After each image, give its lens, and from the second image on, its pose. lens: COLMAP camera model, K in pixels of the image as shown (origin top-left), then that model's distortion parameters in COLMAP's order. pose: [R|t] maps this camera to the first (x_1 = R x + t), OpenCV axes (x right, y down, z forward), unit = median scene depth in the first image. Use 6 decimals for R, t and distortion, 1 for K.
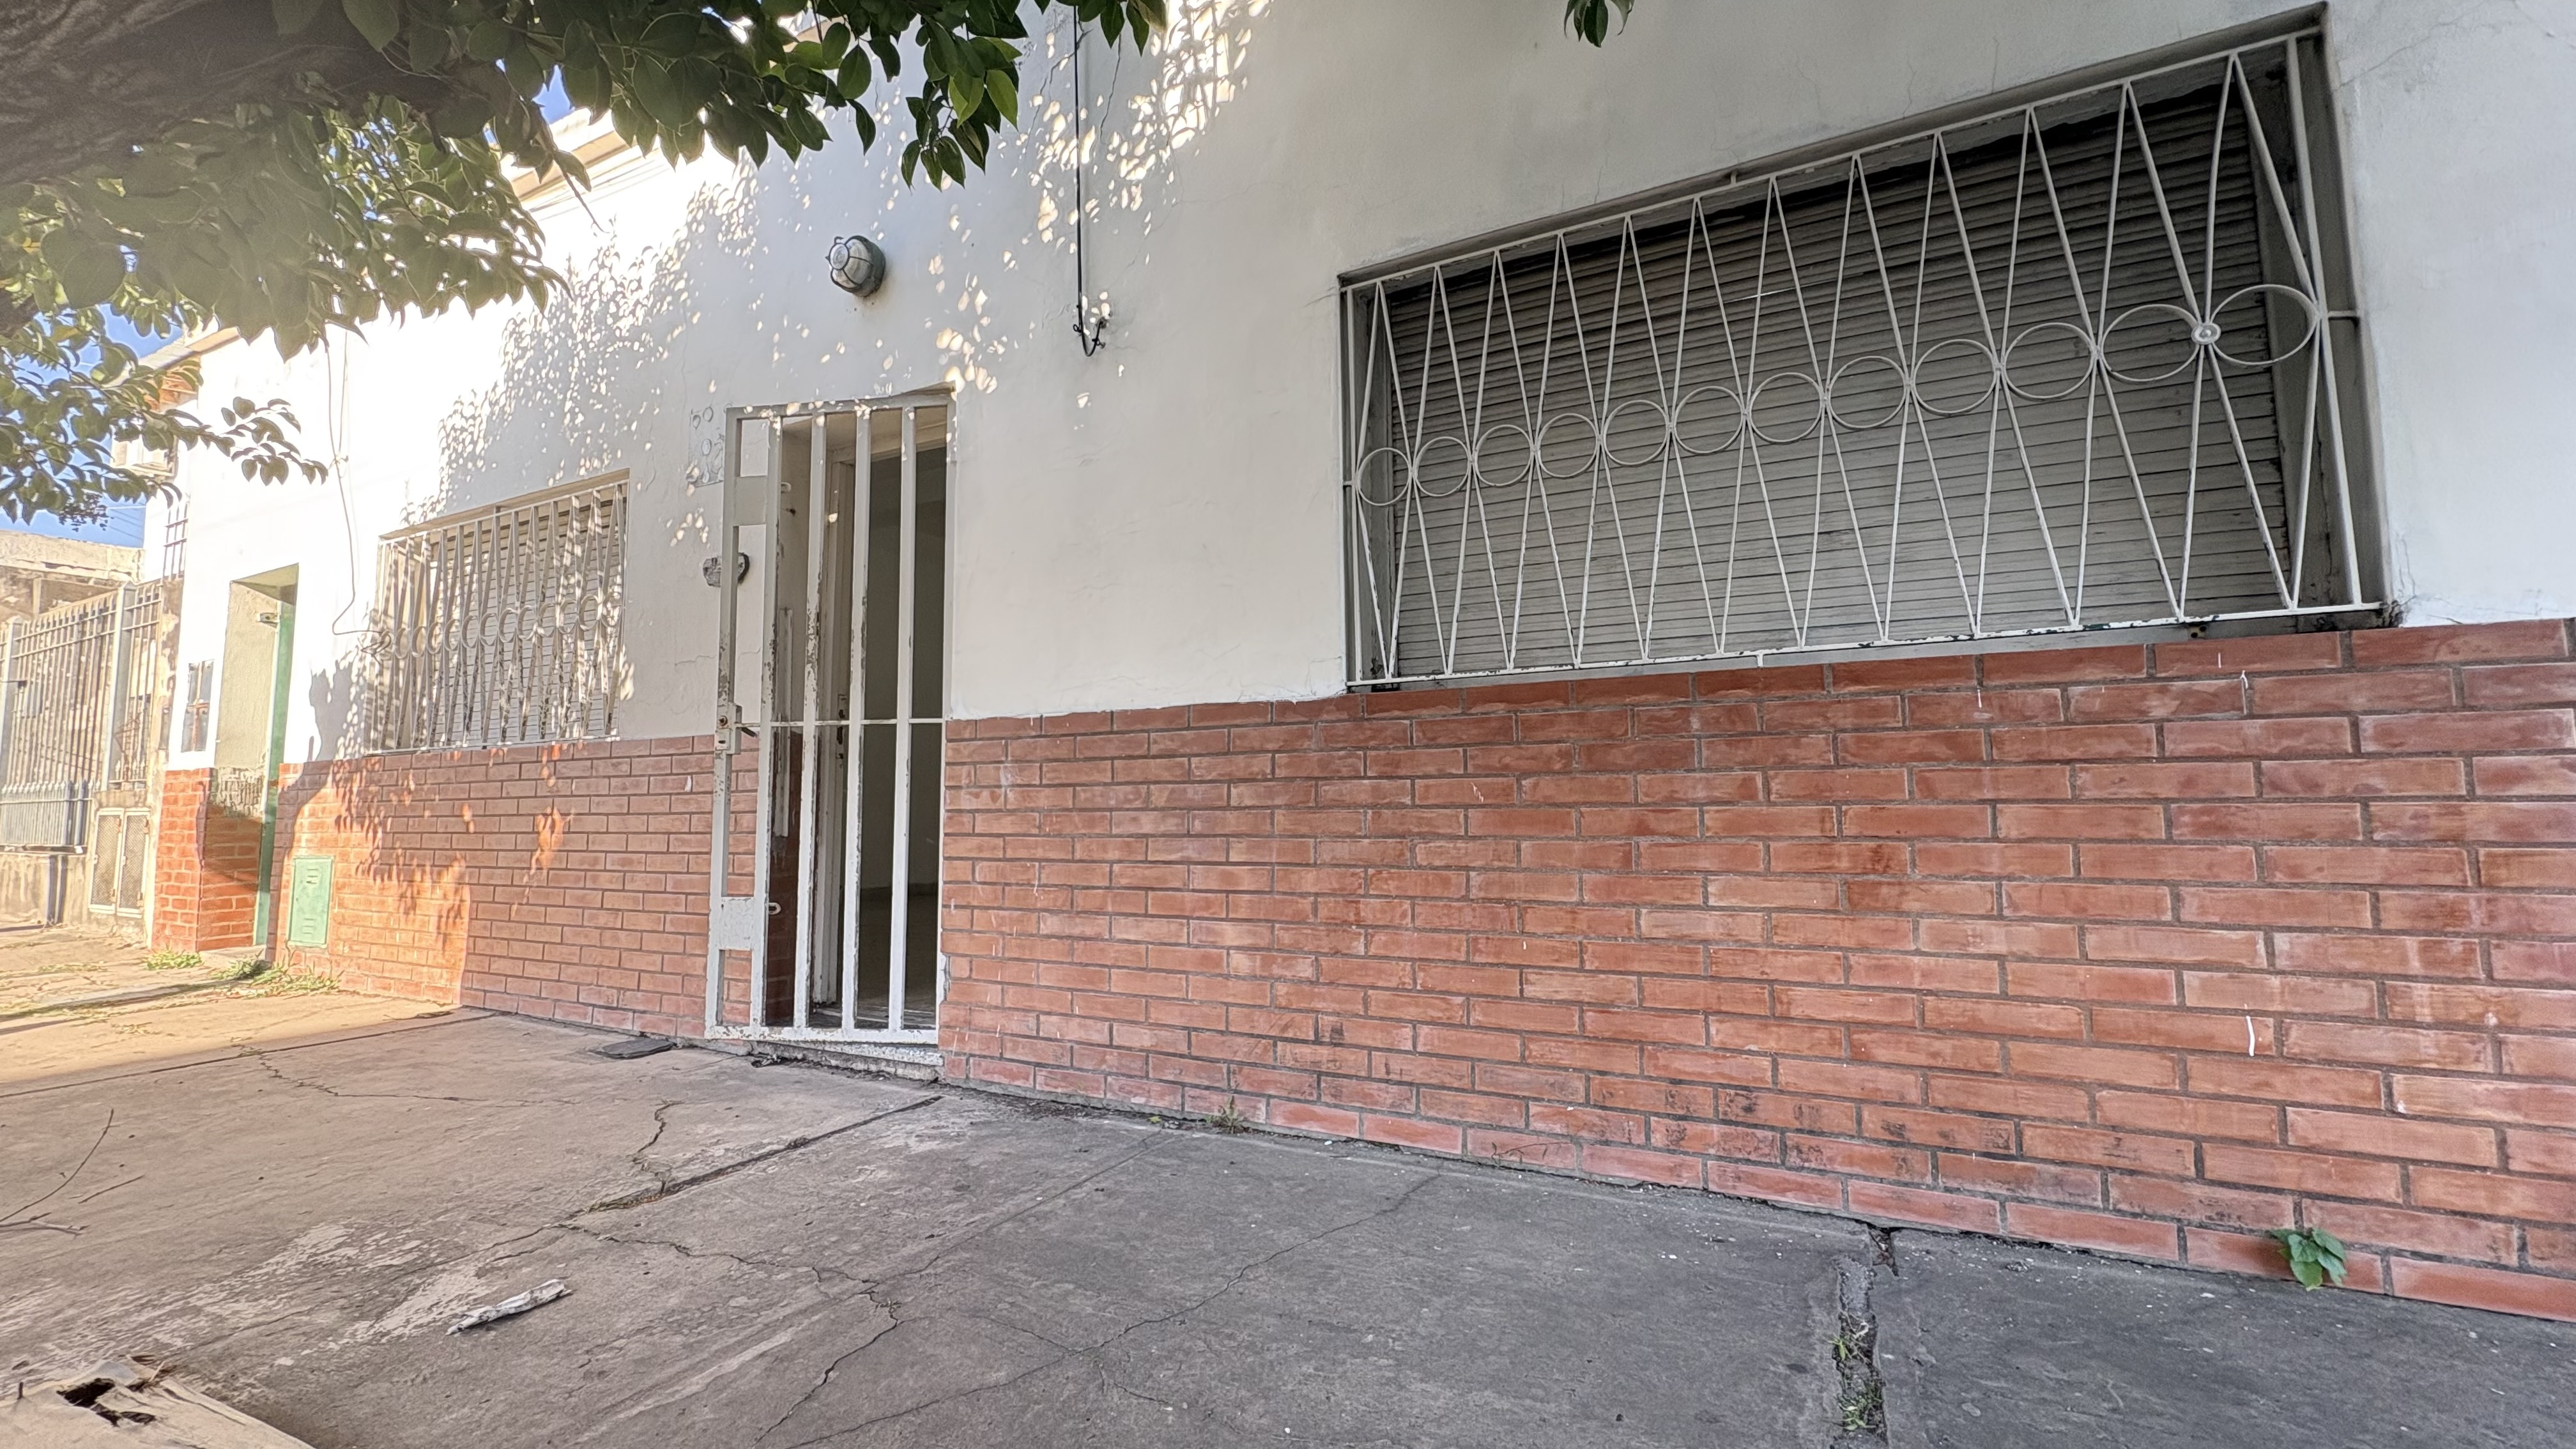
lens RADIAL K [[1053.4, 0, 1293.0], [0, 1053.4, 701.1], [0, 0, 1]] dist [0.001385, 0.007359]
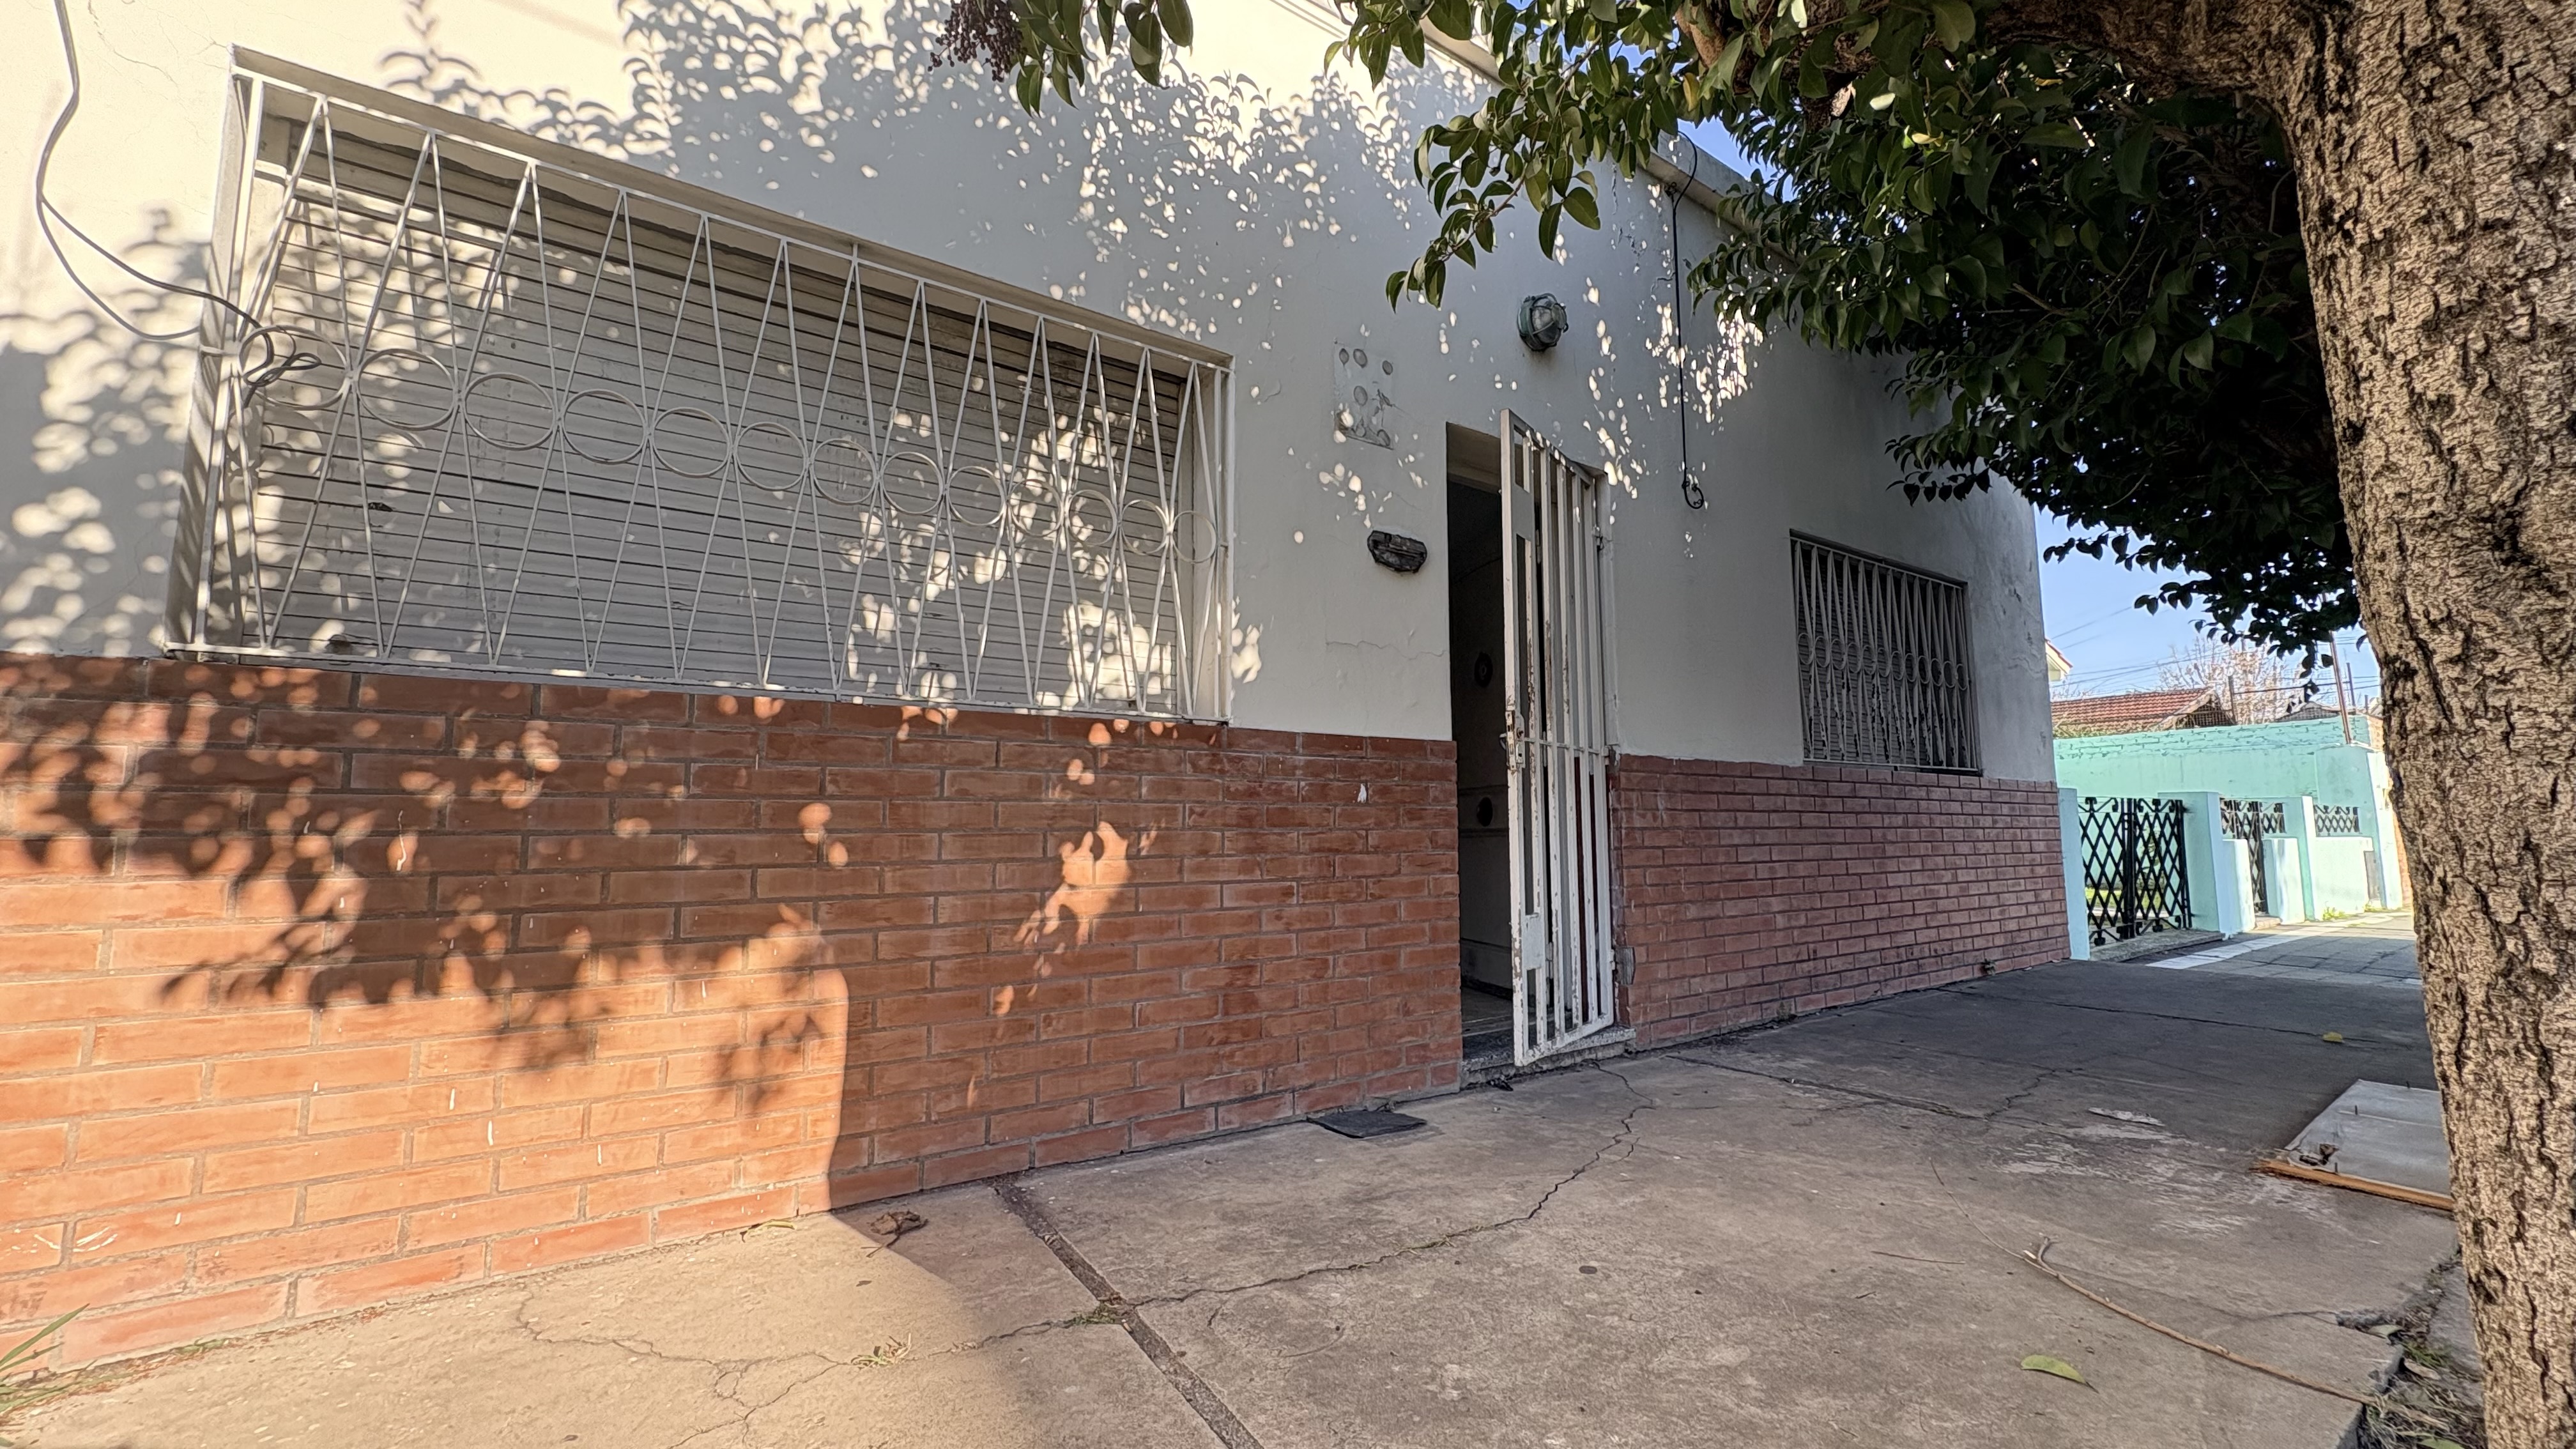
lens RADIAL K [[1022.2, 0, 1289.0], [0, 1022.2, 720.7], [0, 0, 1]] dist [0.000891, 0.000419]
pose [[0.444330, 0.107709, 0.889365, -1.618565], [-0.082995, 0.993426, -0.078847, 0.109709], [-0.892010, -0.038779, 0.450348, 0.848866]]
